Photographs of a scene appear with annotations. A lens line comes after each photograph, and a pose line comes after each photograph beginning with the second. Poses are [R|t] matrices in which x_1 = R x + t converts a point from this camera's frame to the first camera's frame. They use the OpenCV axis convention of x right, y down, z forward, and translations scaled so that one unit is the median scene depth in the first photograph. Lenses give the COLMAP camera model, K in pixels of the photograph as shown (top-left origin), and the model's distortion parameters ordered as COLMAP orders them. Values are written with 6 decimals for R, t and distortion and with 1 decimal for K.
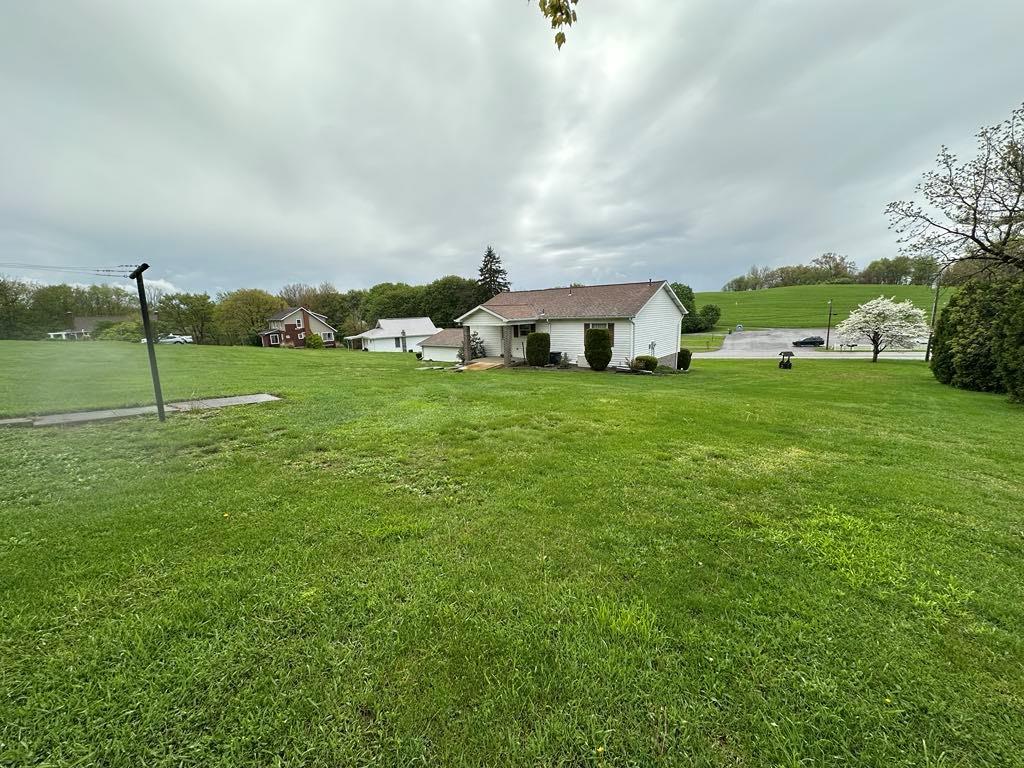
lens RADIAL K [[409.8, 0, 512.0], [0, 409.8, 384.0], [0, 0, 1]] dist [-0.002105, 0.000357]
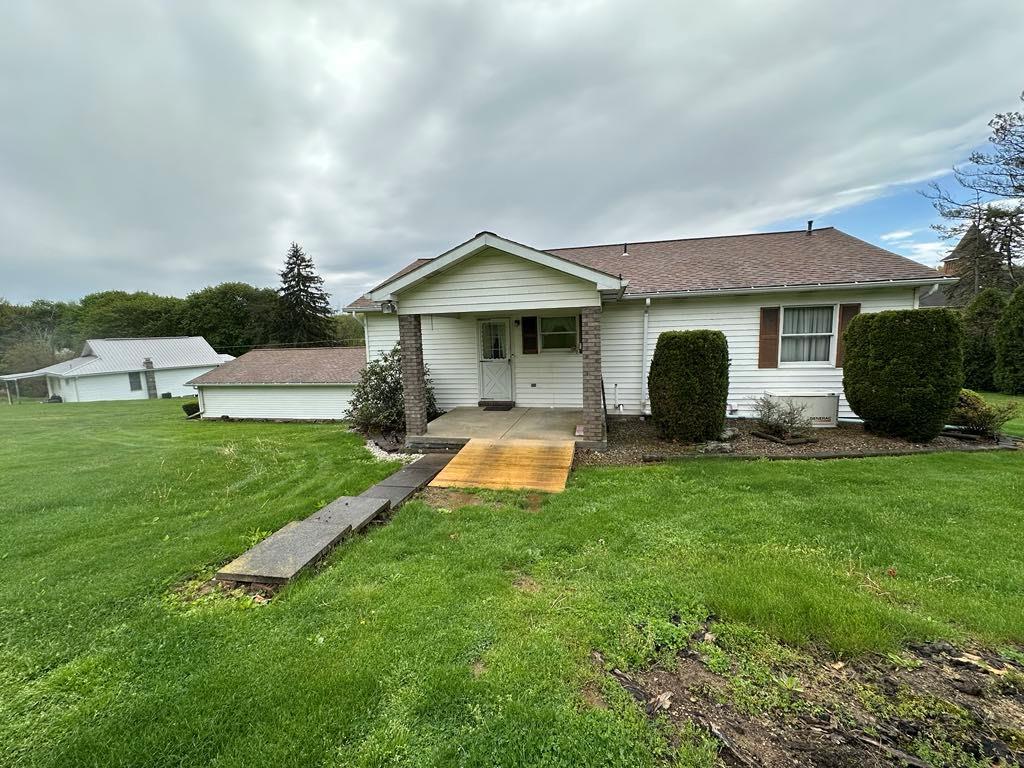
lens RADIAL K [[409.8, 0, 512.0], [0, 409.8, 384.0], [0, 0, 1]] dist [-0.002105, 0.000357]
pose [[0.893847, -0.057428, 0.444679, -0.067616], [0.085917, 0.995323, -0.044160, -0.028220], [-0.440064, 0.077677, 0.894601, 0.268312]]
